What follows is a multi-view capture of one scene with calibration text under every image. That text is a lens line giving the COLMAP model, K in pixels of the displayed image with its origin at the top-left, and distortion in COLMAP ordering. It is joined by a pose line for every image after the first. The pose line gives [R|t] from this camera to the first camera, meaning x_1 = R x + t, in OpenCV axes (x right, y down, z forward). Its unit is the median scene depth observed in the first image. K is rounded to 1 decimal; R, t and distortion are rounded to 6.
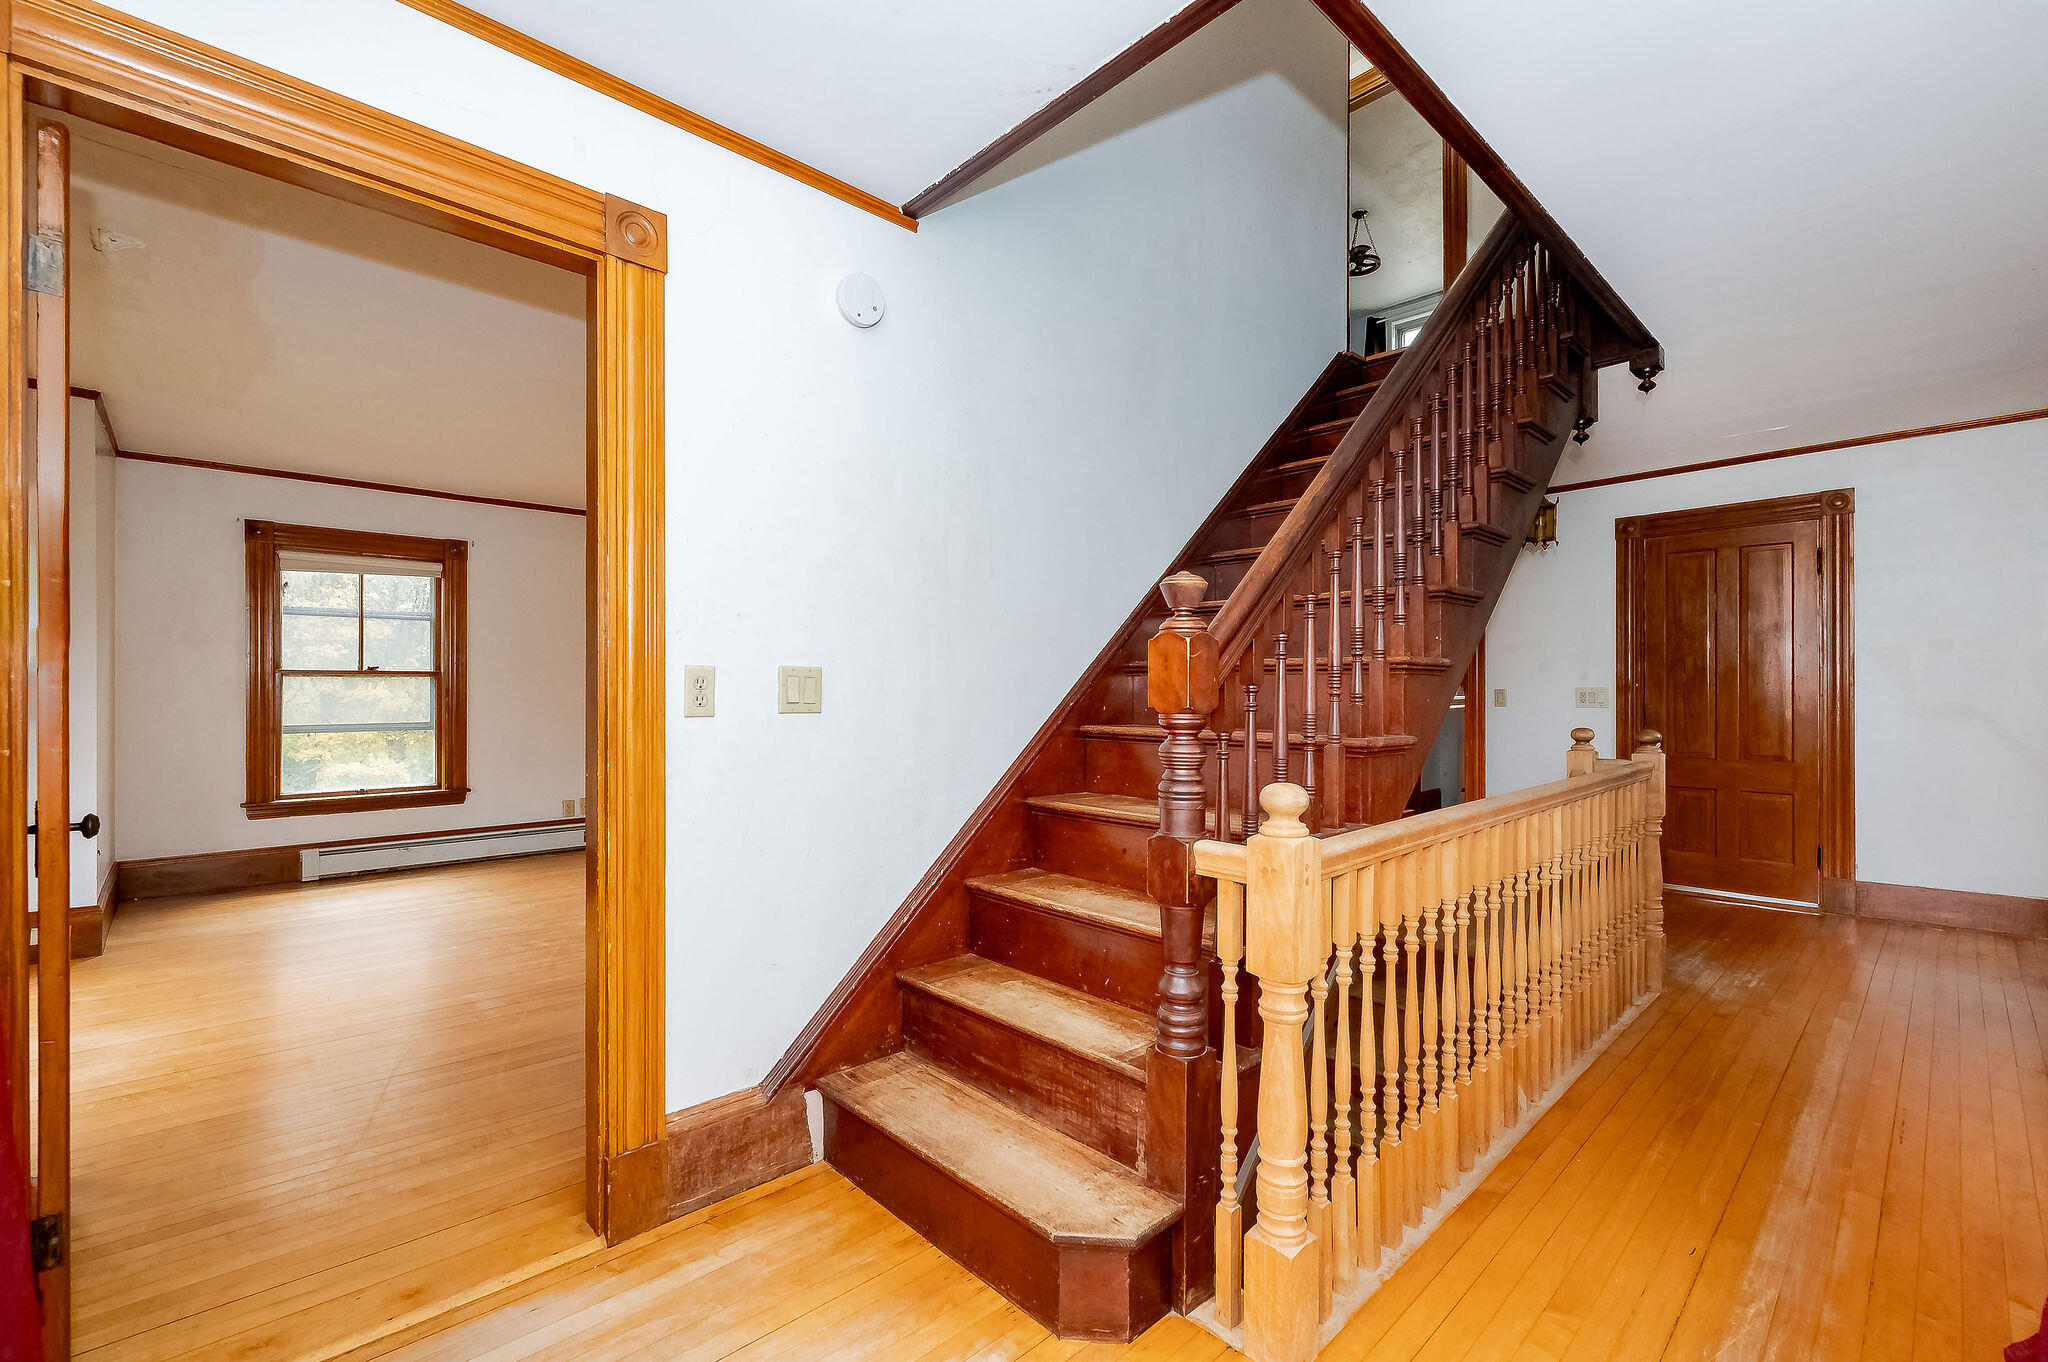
lens RADIAL K [[869.8, 0, 1027.4], [0, 869.8, 683.3], [0, 0, 1]] dist [0.010275, -0.000222]
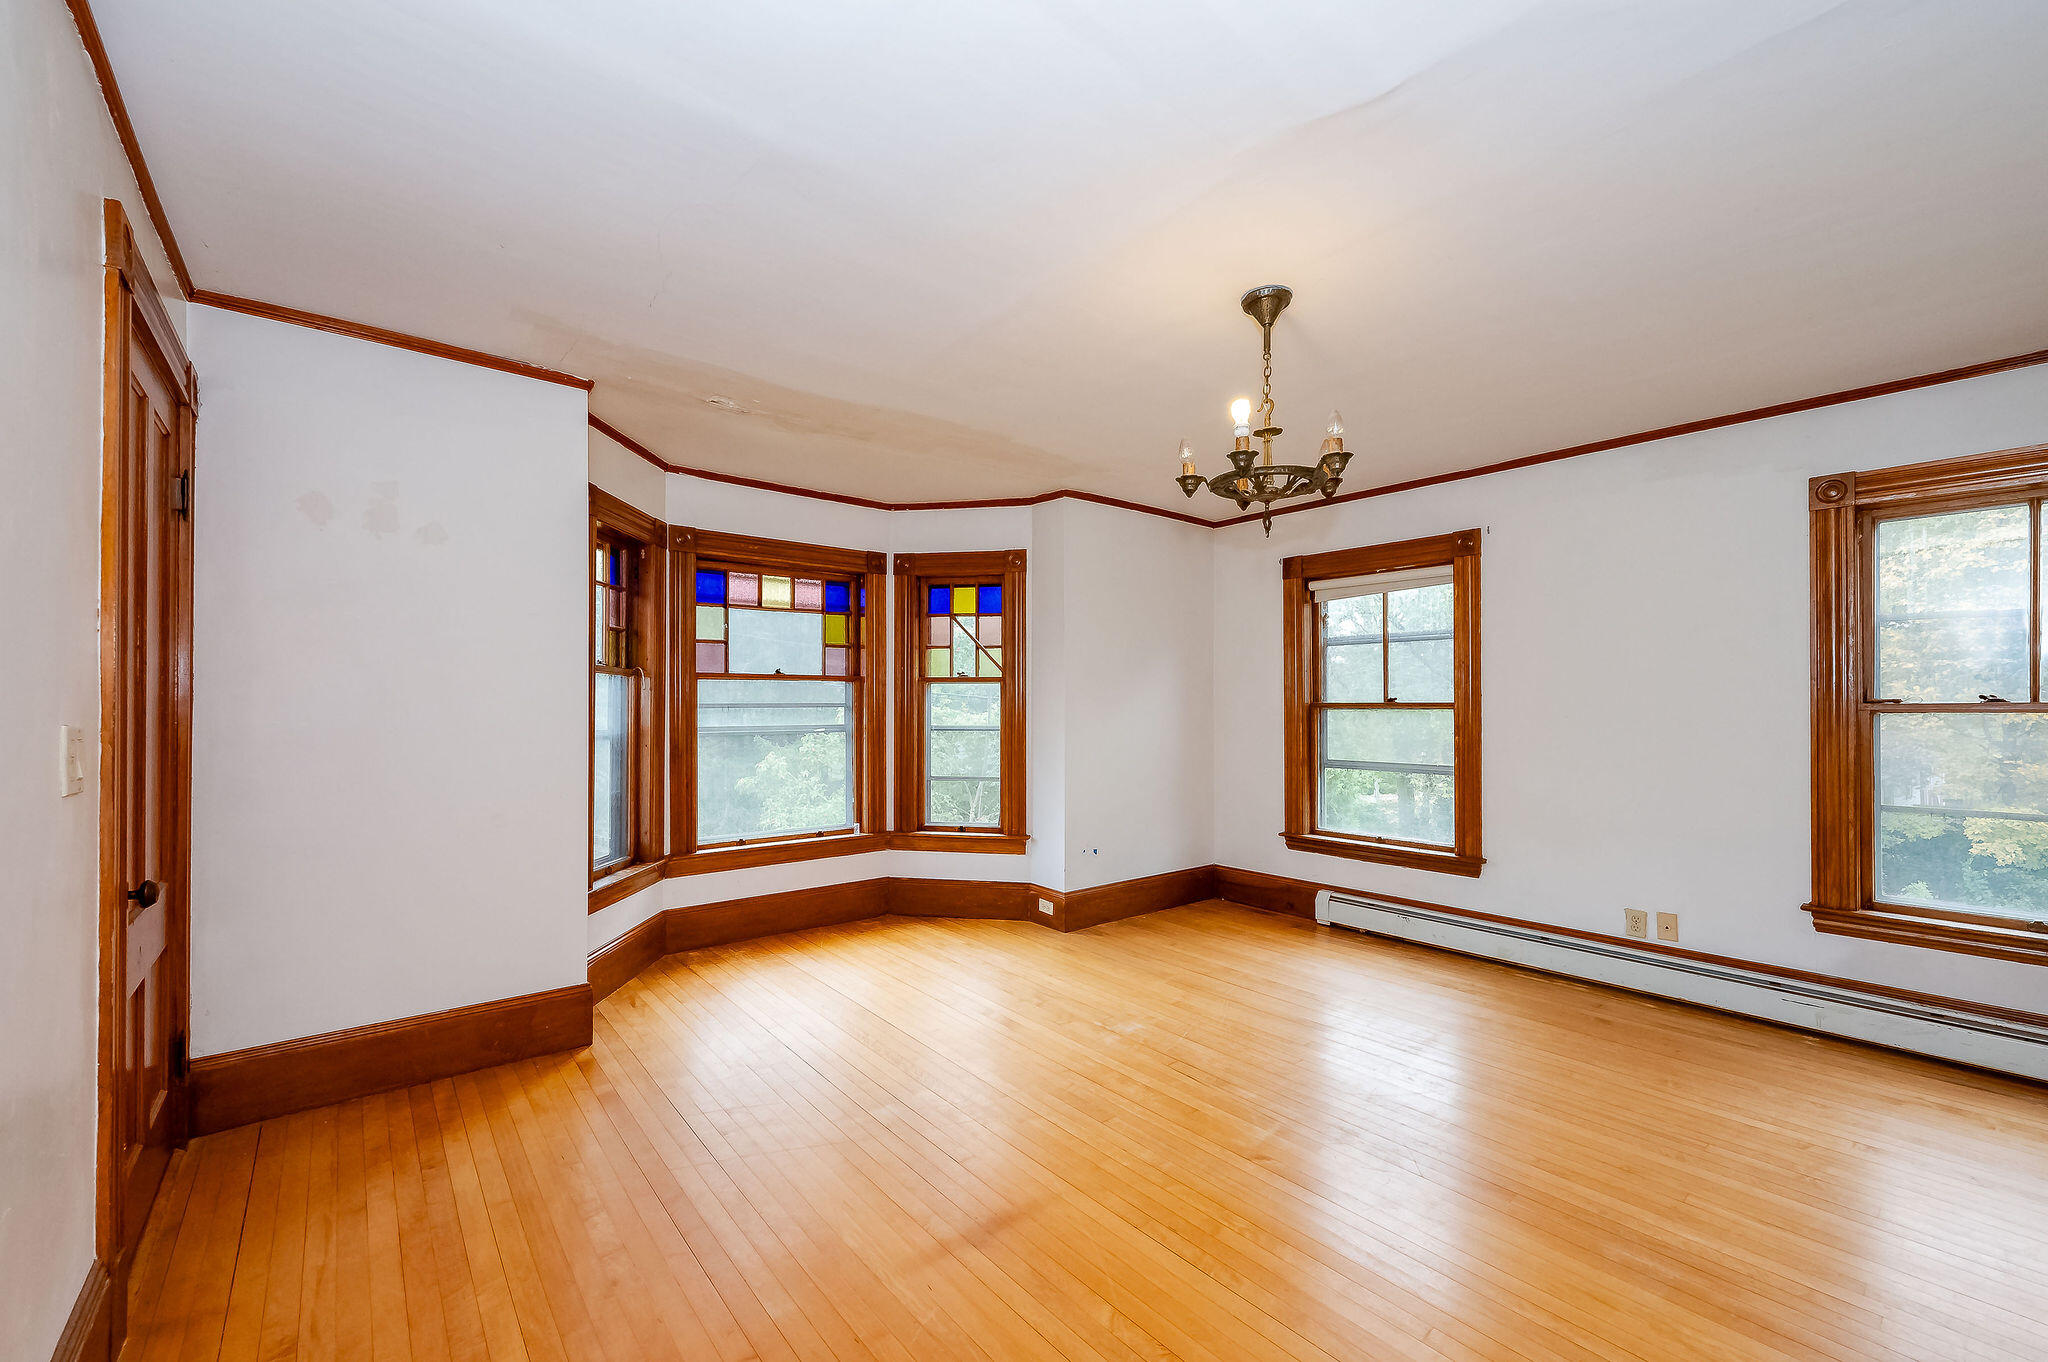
lens RADIAL K [[830.4, 0, 1023.7], [0, 830.4, 701.4], [0, 0, 1]] dist [-0.000167, 0.001283]
pose [[-0.068871, -0.005411, -0.997611, 0.099688], [0.002081, 0.999982, -0.005567, -0.011716], [0.997623, -0.002459, -0.068859, 0.700973]]
